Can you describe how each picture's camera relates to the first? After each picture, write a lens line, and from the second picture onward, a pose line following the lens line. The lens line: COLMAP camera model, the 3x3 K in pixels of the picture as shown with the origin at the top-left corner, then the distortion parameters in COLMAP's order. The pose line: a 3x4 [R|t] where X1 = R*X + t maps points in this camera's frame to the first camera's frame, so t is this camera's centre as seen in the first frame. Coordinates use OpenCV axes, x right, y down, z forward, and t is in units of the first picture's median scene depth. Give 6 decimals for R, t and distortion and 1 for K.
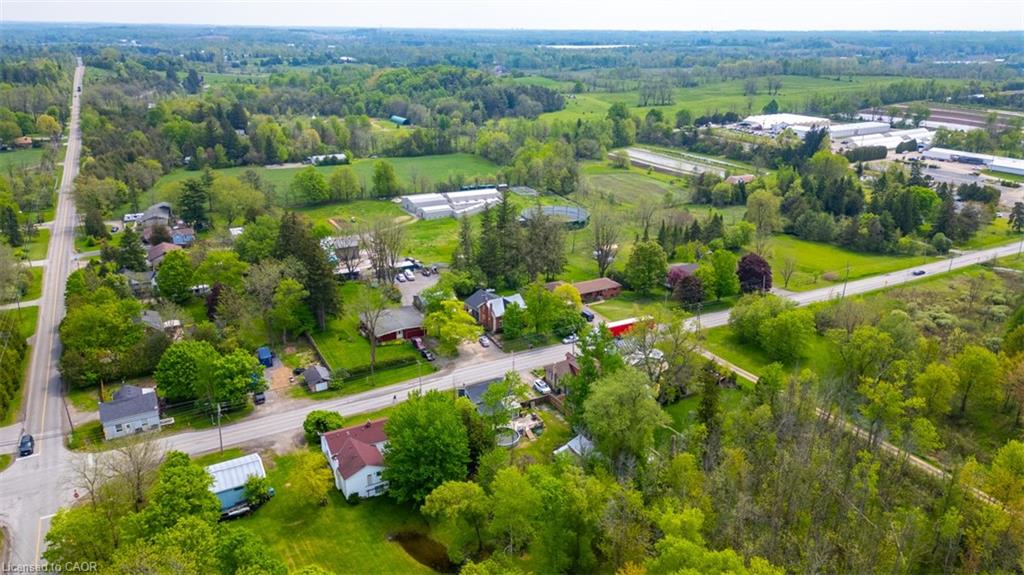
lens RADIAL K [[713.4, 0, 508.9], [0, 713.4, 287.1], [0, 0, 1]] dist [0.059835, -0.058056]
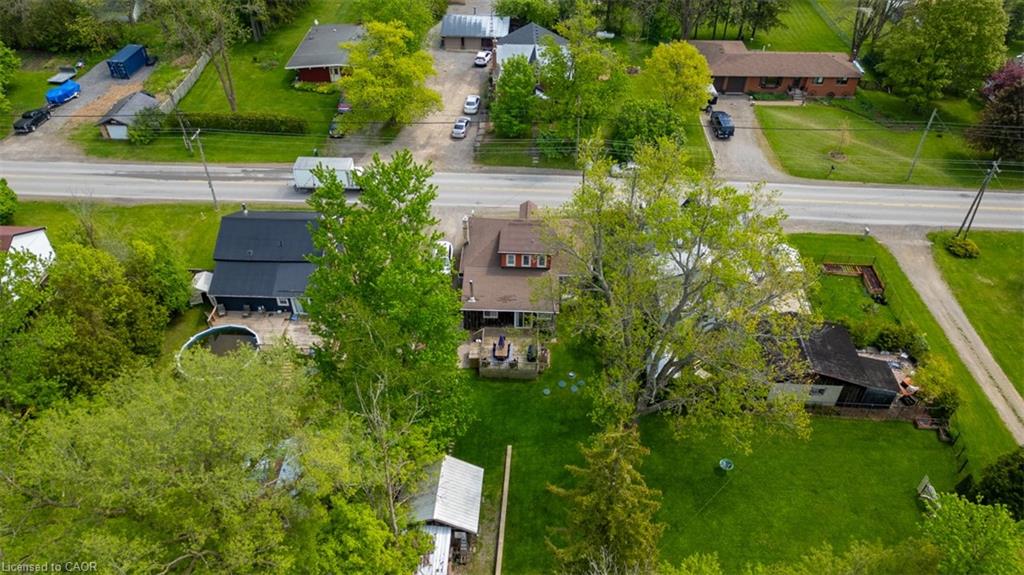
lens RADIAL K [[713.4, 0, 508.9], [0, 713.4, 287.1], [0, 0, 1]] dist [0.059835, -0.058056]
pose [[0.849239, 0.335294, -0.407887, 0.105515], [-0.177876, 0.909018, 0.376892, -0.007244], [0.497145, -0.247518, 0.831614, 0.257649]]
